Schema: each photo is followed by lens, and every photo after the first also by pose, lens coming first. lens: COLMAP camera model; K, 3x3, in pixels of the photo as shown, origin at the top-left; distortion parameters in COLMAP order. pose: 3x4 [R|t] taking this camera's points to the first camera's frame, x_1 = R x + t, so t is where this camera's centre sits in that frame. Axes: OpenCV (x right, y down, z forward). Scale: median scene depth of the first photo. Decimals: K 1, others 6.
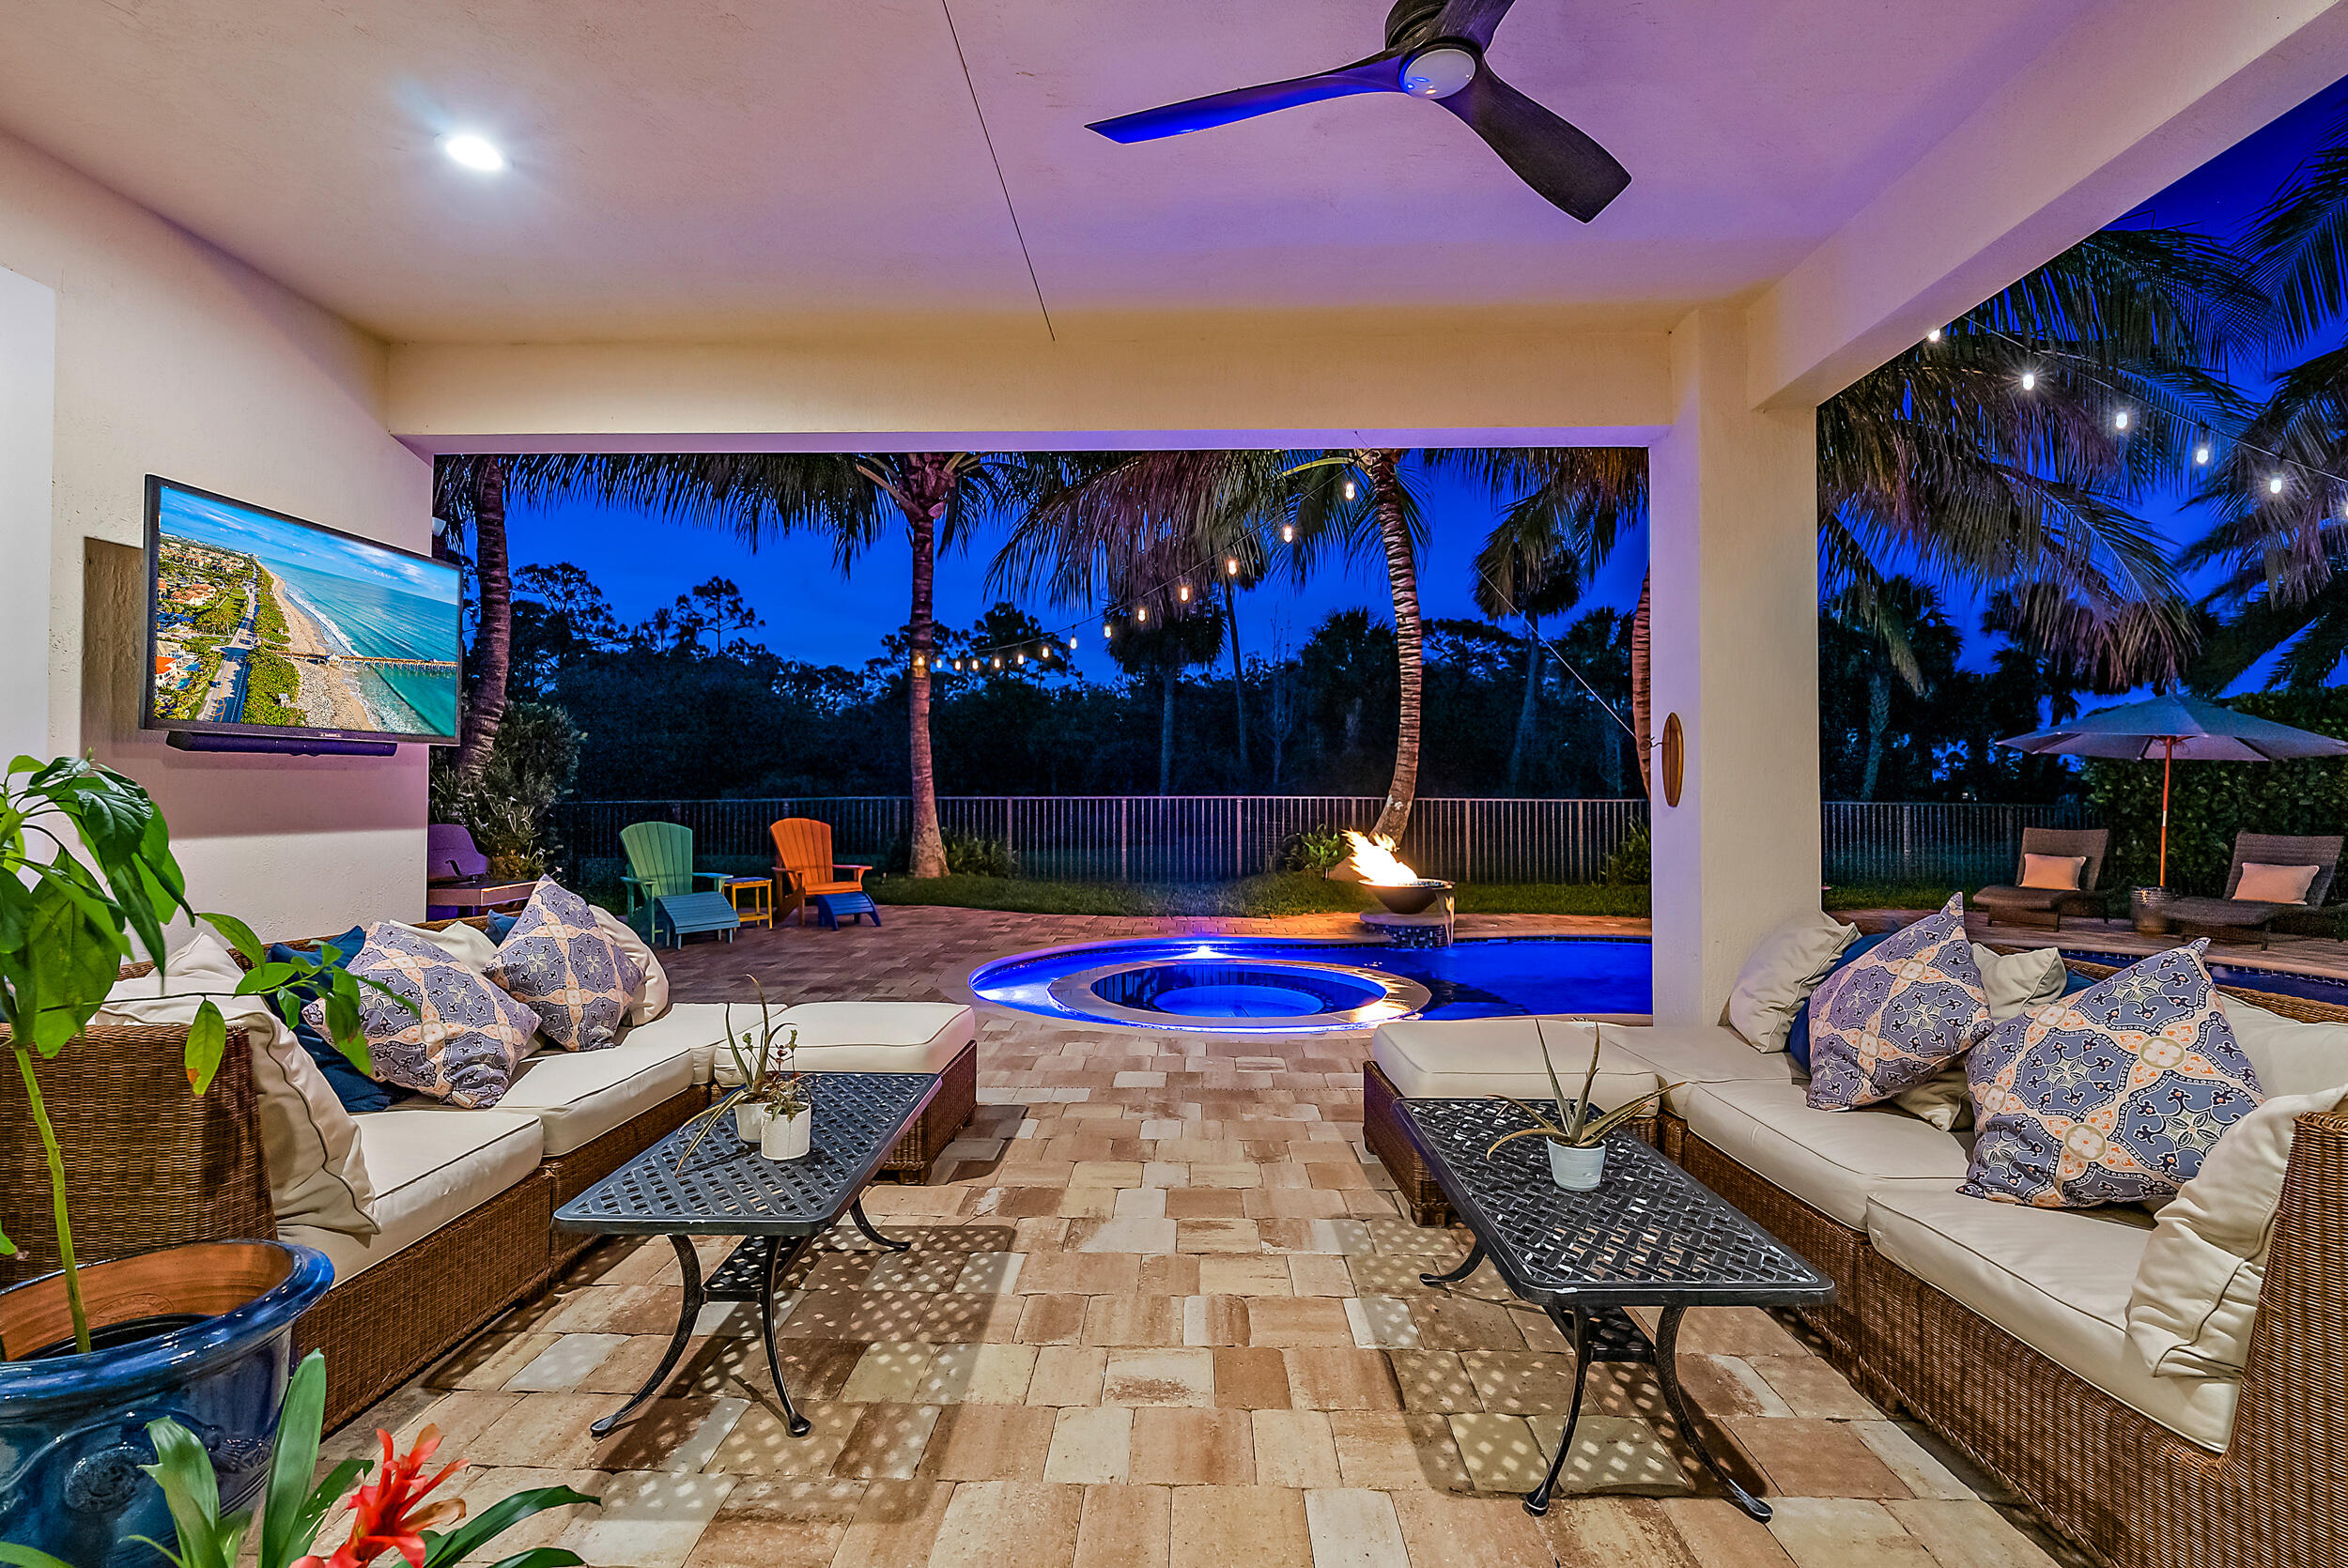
lens RADIAL K [[1025.0, 0, 1163.5], [0, 1025.0, 782.8], [0, 0, 1]] dist [0.002543, -0.000969]
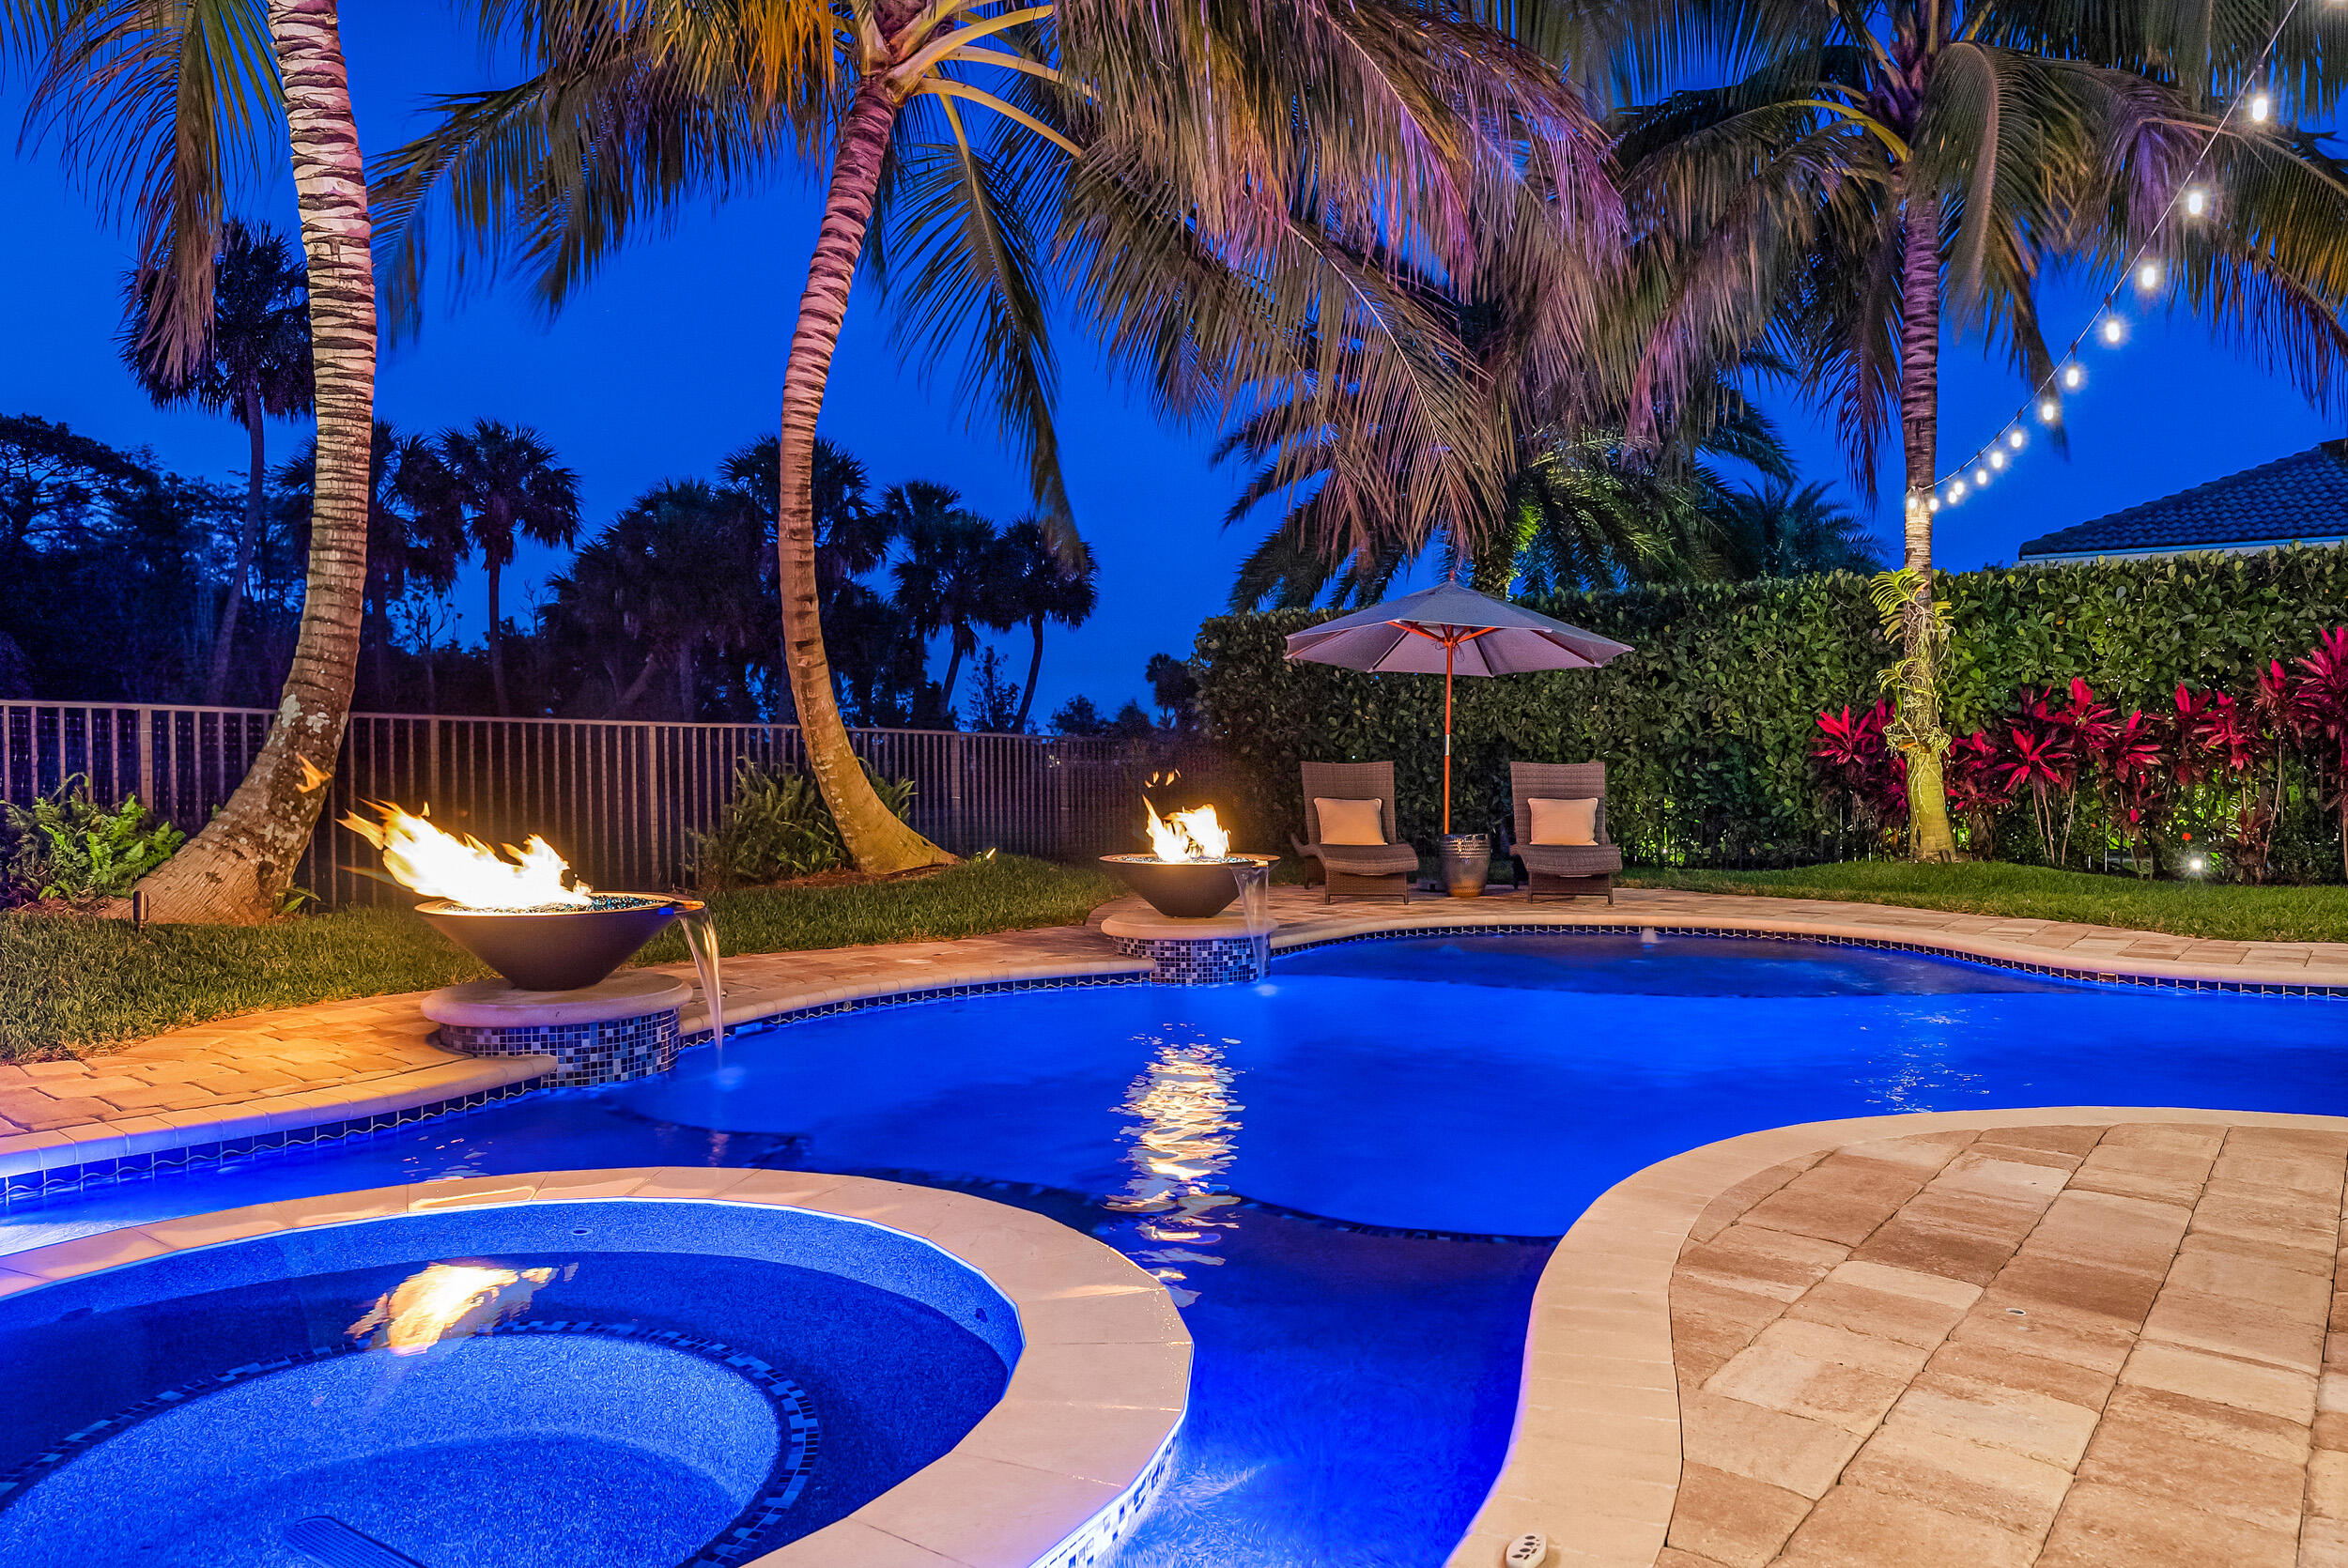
lens RADIAL K [[1564.5, 0, 1174.2], [0, 1564.5, 770.5], [0, 0, 1]] dist [-0.003652, 0.000354]
pose [[0.574319, -0.006239, 0.818608, -0.073395], [-0.003569, 0.999942, 0.010125, 0.033797], [-0.818624, -0.008736, 0.574264, 0.389251]]
